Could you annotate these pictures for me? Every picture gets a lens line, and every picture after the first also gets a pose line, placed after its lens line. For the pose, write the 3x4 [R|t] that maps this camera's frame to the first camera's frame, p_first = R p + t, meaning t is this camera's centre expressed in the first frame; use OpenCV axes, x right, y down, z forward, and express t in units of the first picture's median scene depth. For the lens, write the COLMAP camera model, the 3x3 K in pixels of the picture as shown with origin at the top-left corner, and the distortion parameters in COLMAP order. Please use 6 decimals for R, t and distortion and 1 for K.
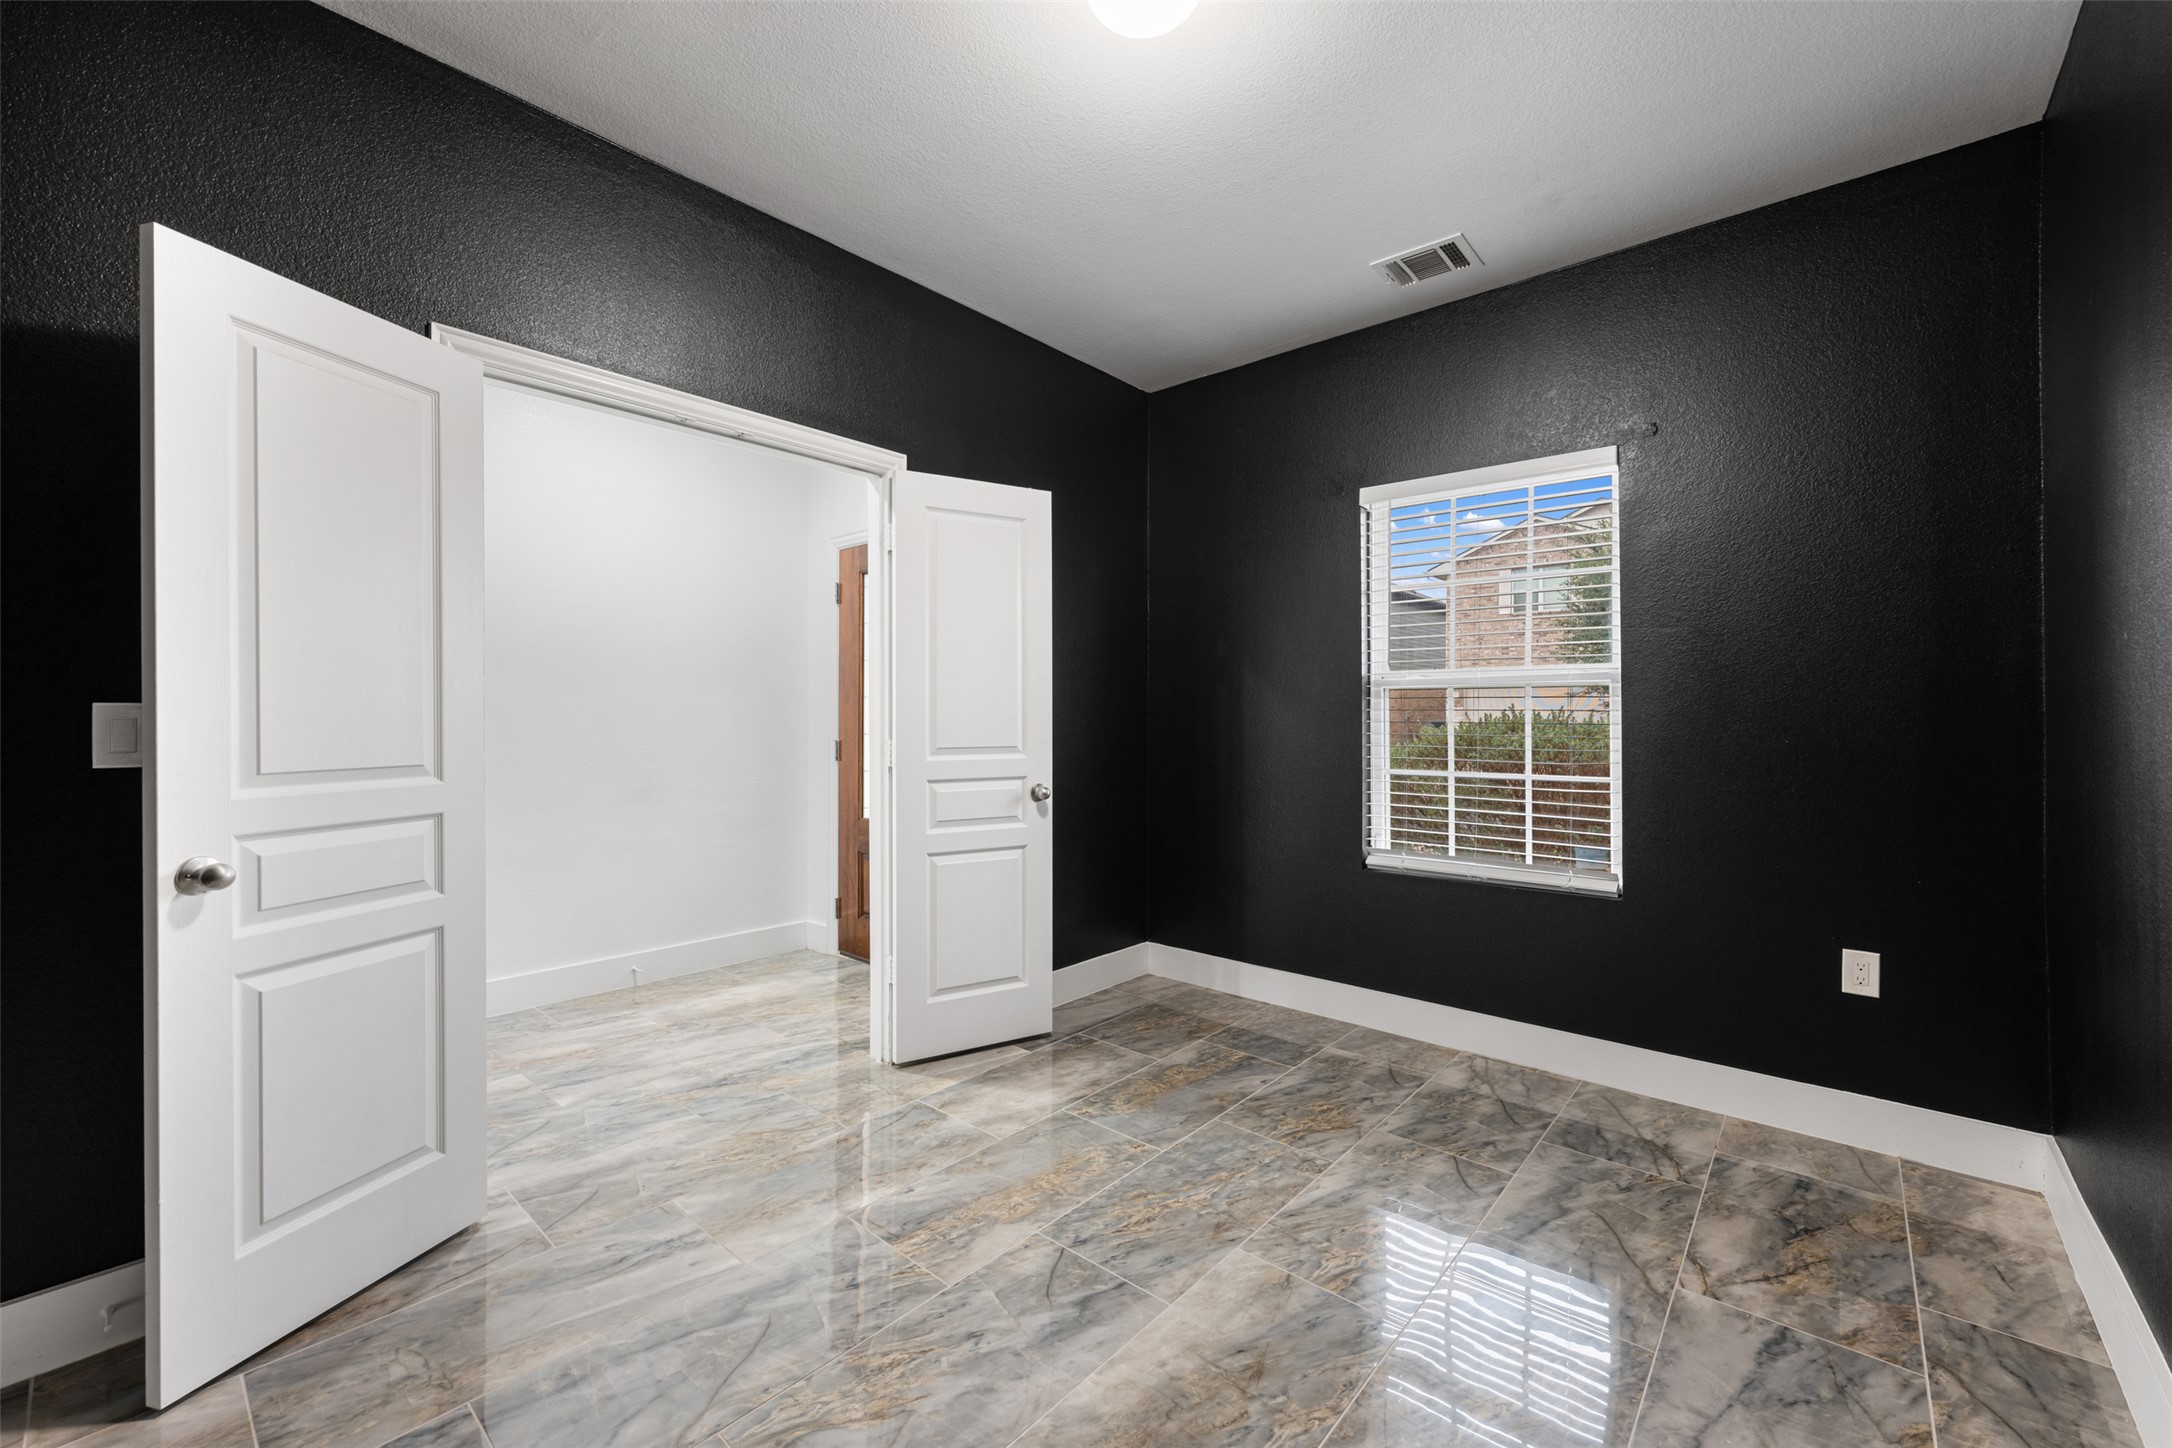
lens RADIAL K [[870.5, 0, 1083.4], [0, 870.5, 724.1], [0, 0, 1]] dist [-0.000666, -0.000061]
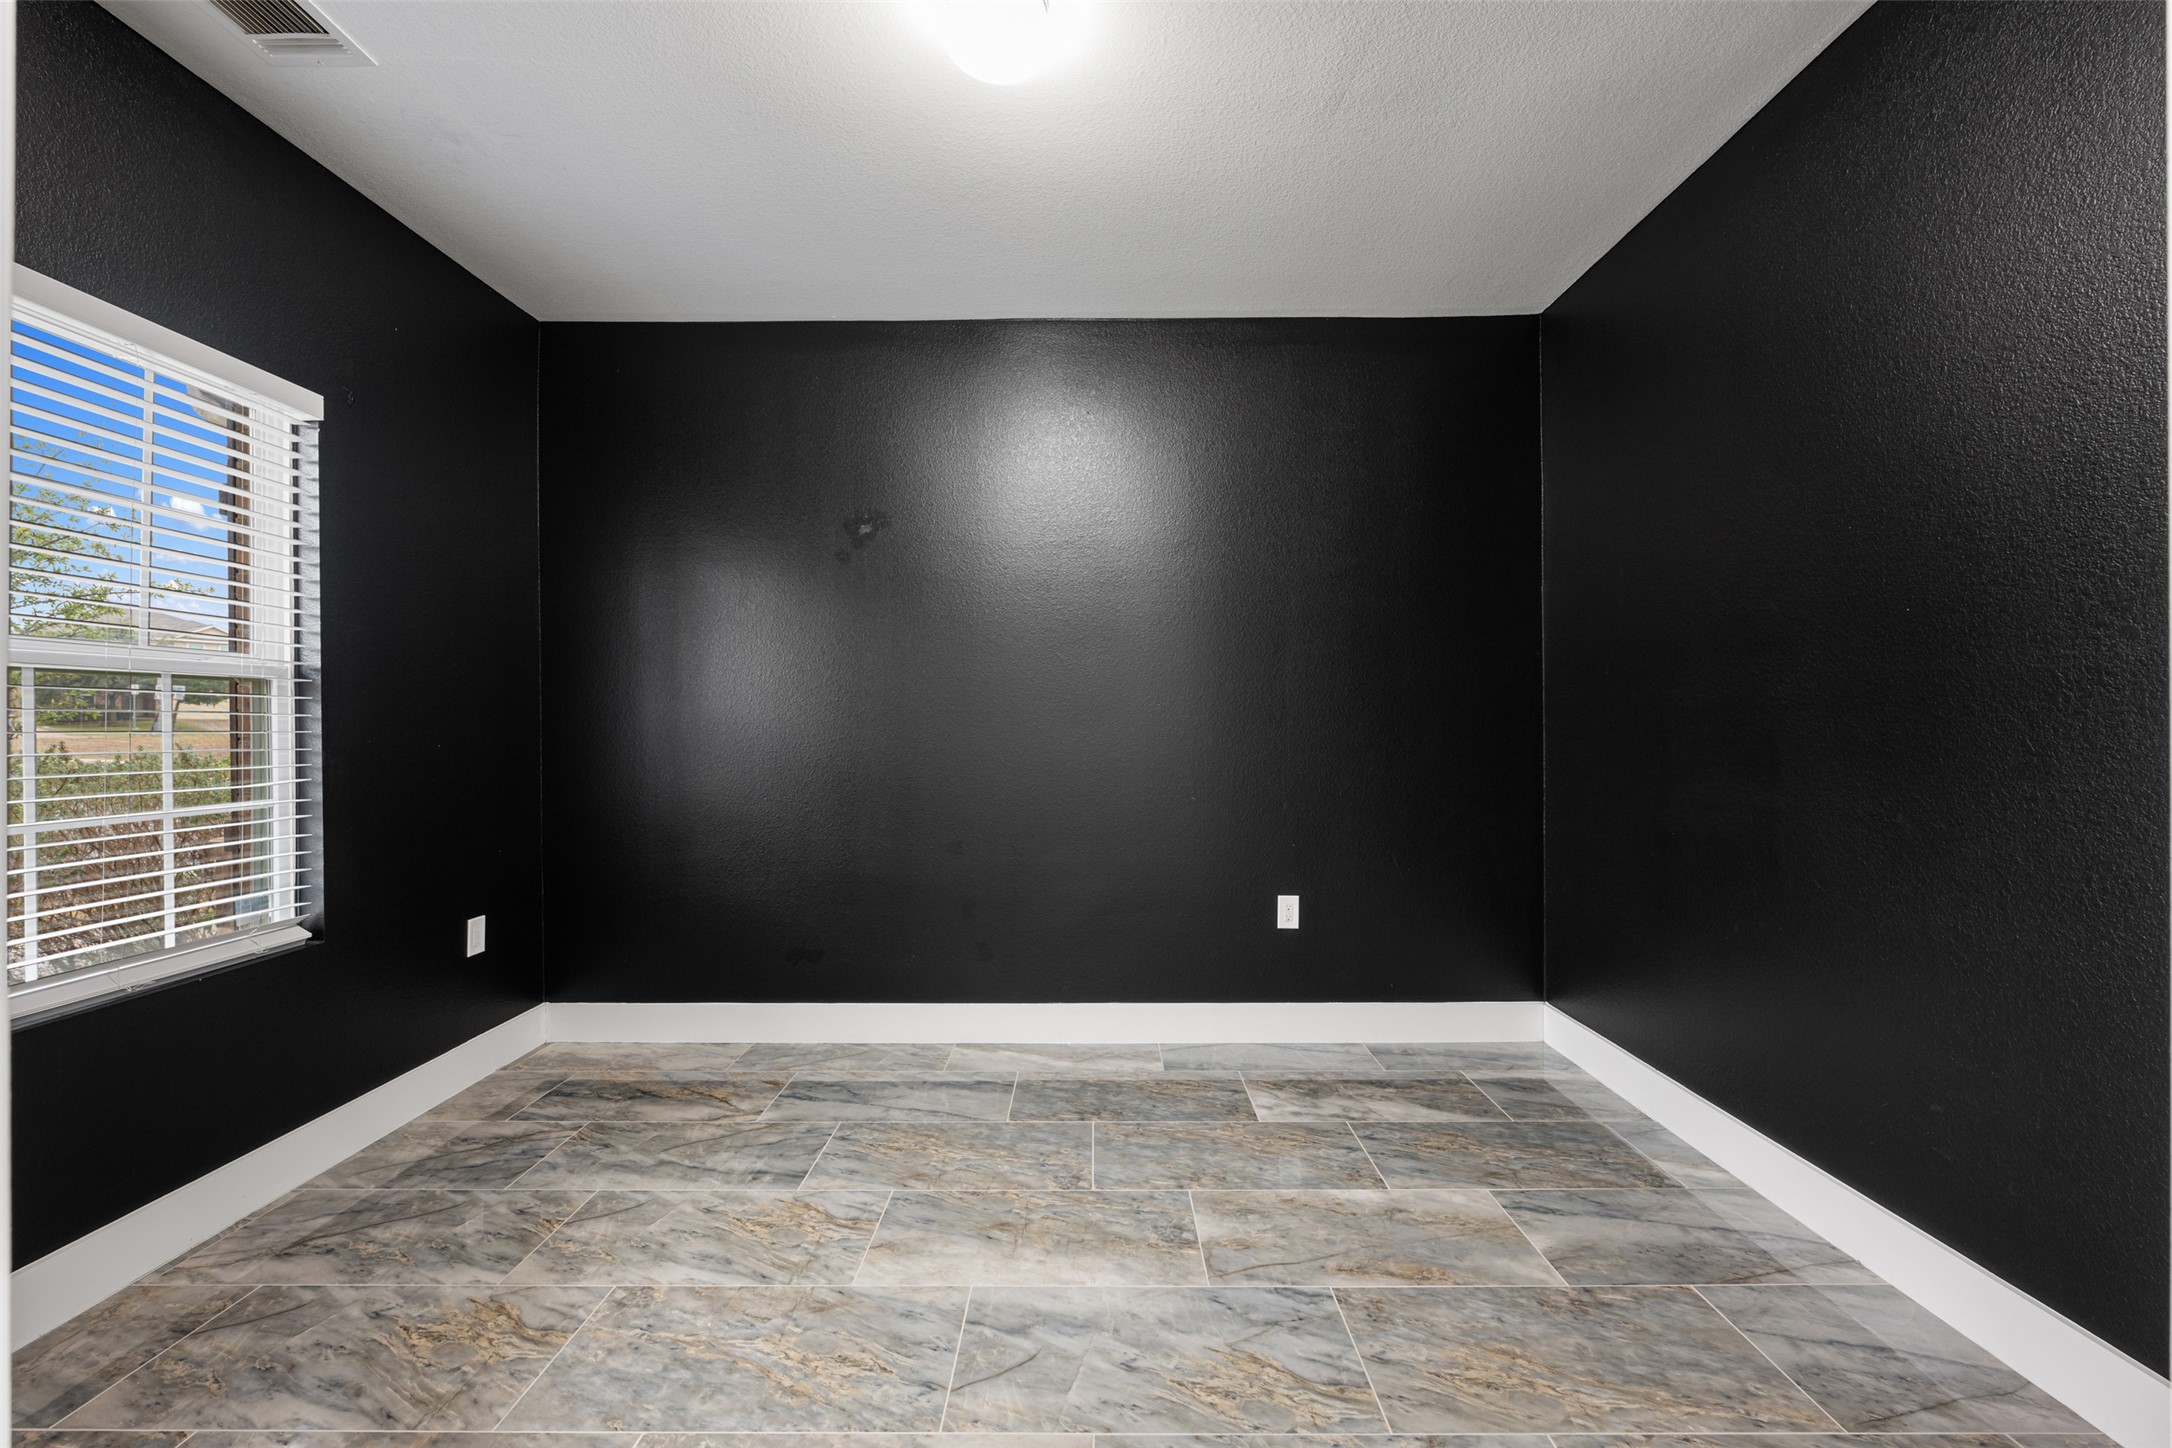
lens RADIAL K [[862.3, 0, 1087.0], [0, 862.3, 718.8], [0, 0, 1]] dist [-0.001293, -0.000147]
pose [[-0.654971, 0.003537, 0.755646, -0.580273], [0.006306, 0.999980, 0.000785, -0.010000], [-0.755628, 0.005279, -0.654980, 1.175415]]
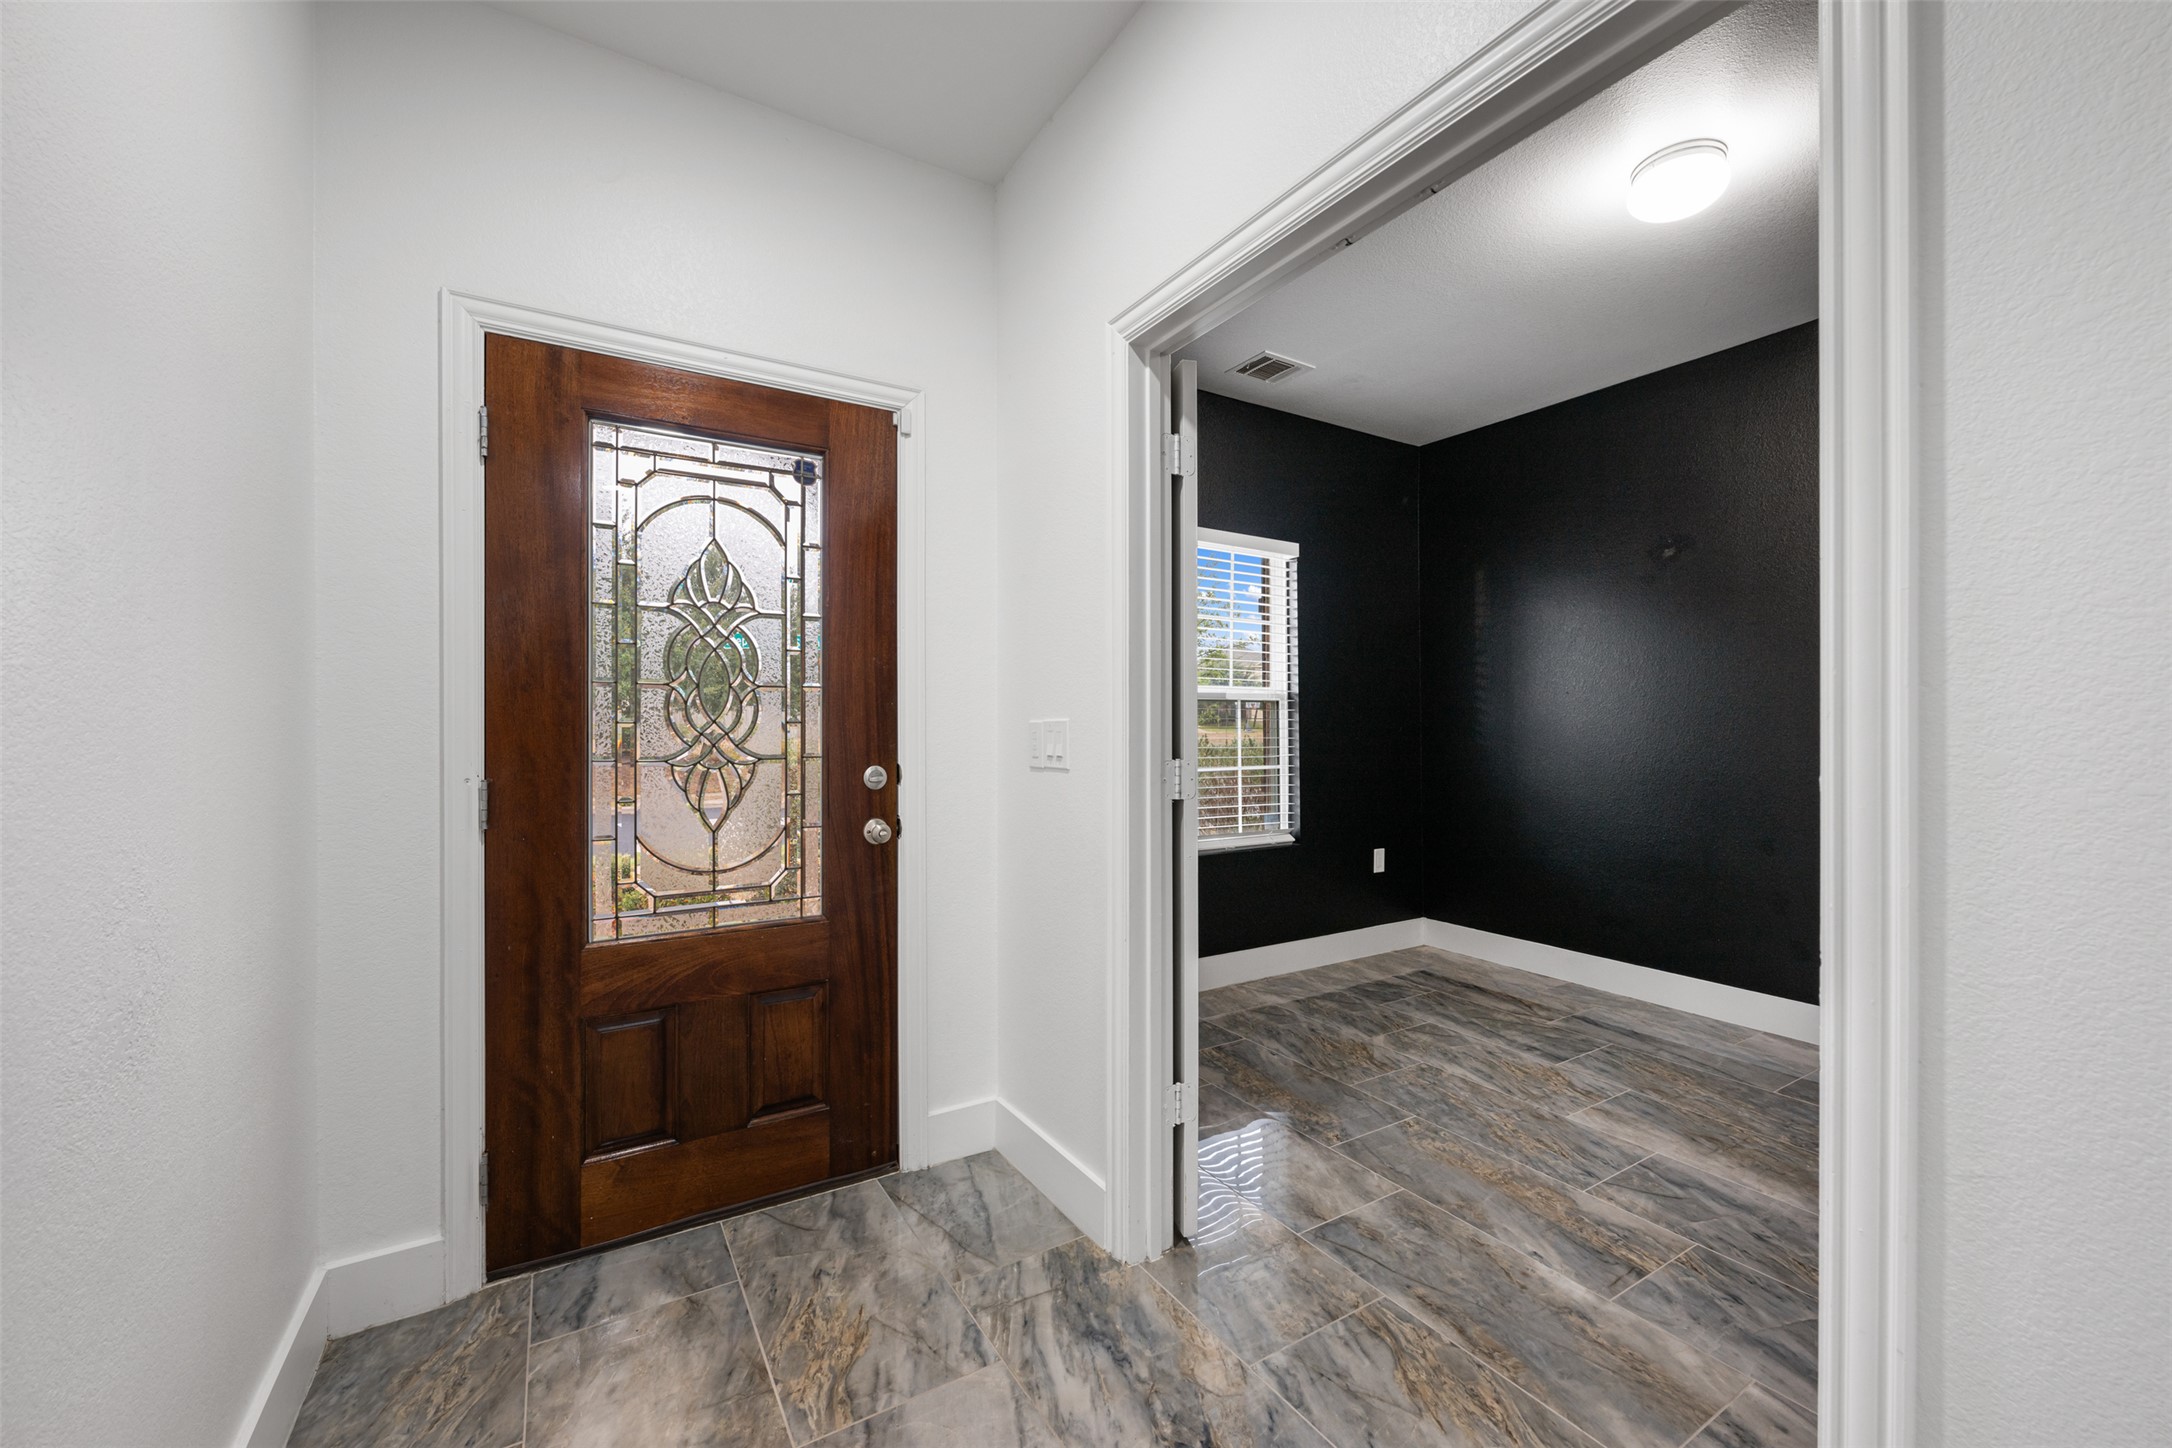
lens RADIAL K [[856.6, 0, 1084.5], [0, 856.6, 722.8], [0, 0, 1]] dist [-0.000754, 0.000028]
pose [[0.293278, -0.000206, 0.956027, -1.092227], [0.007260, 0.999972, -0.002011, -0.011674], [-0.955999, 0.007531, 0.293272, 1.095862]]
